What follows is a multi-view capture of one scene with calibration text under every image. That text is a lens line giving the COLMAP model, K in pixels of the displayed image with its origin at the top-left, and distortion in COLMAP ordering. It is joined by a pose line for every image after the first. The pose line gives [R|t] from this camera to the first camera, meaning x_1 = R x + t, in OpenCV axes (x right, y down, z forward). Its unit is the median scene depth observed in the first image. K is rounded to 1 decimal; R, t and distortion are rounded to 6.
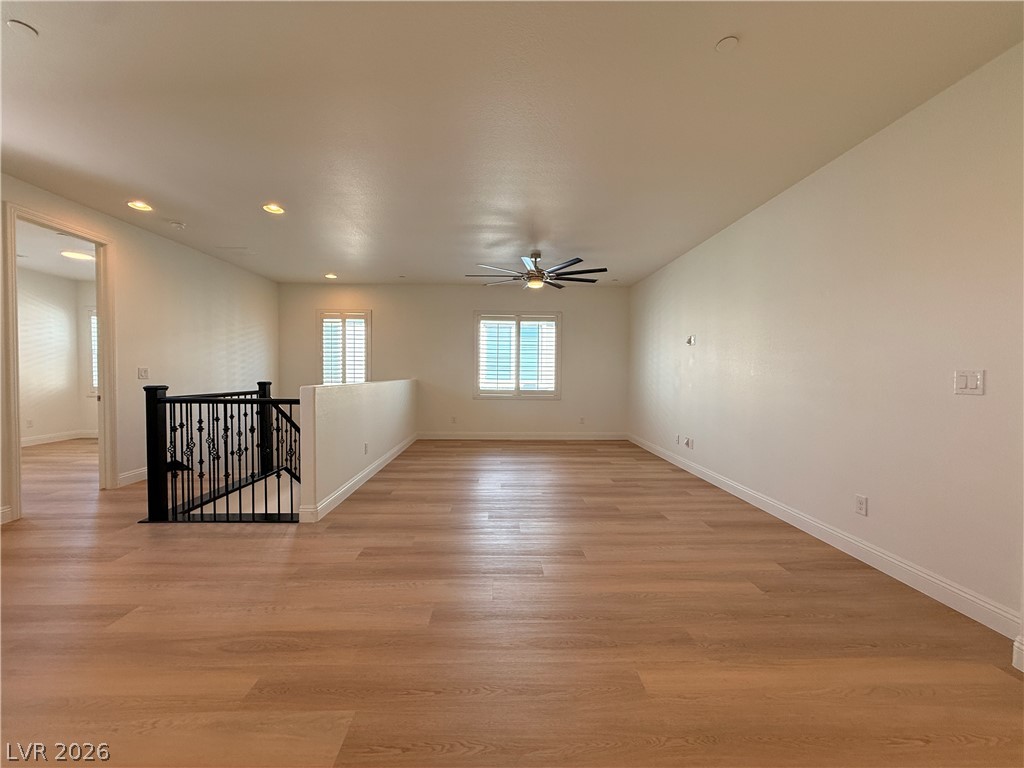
lens RADIAL K [[410.5, 0, 512.0], [0, 410.5, 384.0], [0, 0, 1]] dist [-0.000547, -0.000148]
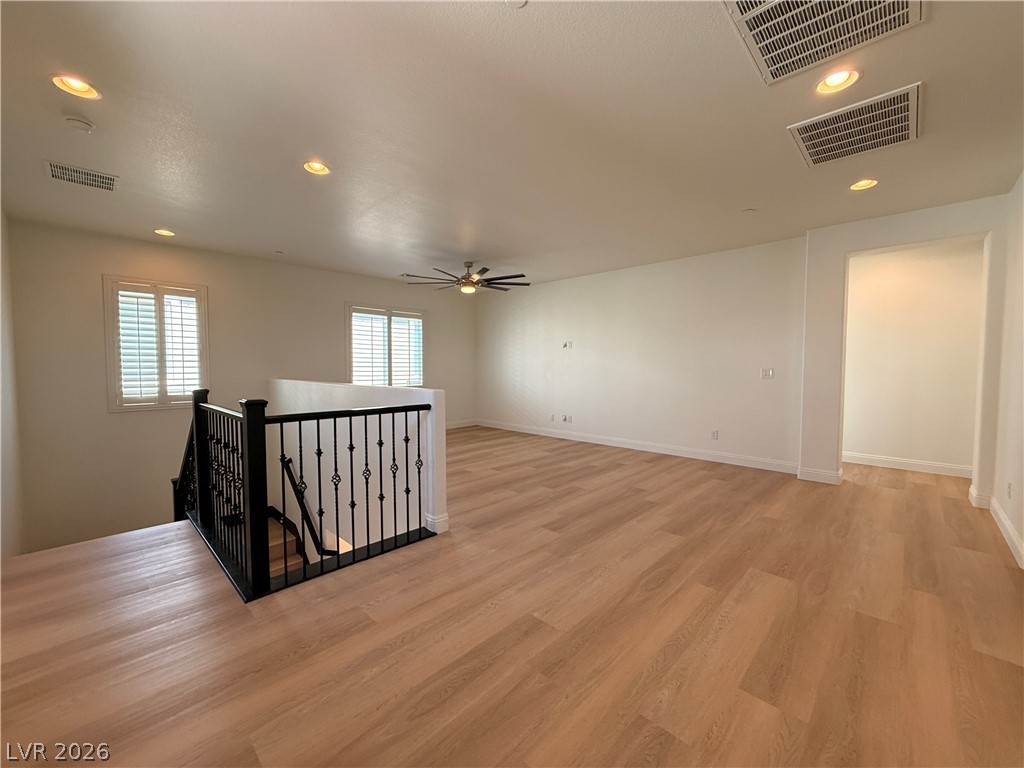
lens RADIAL K [[410.5, 0, 512.0], [0, 410.5, 384.0], [0, 0, 1]] dist [-0.000547, -0.000148]
pose [[0.715689, -0.039650, 0.697293, -1.014642], [0.023986, 0.999194, 0.032197, -0.034998], [-0.698007, -0.006318, 0.716063, 0.197018]]
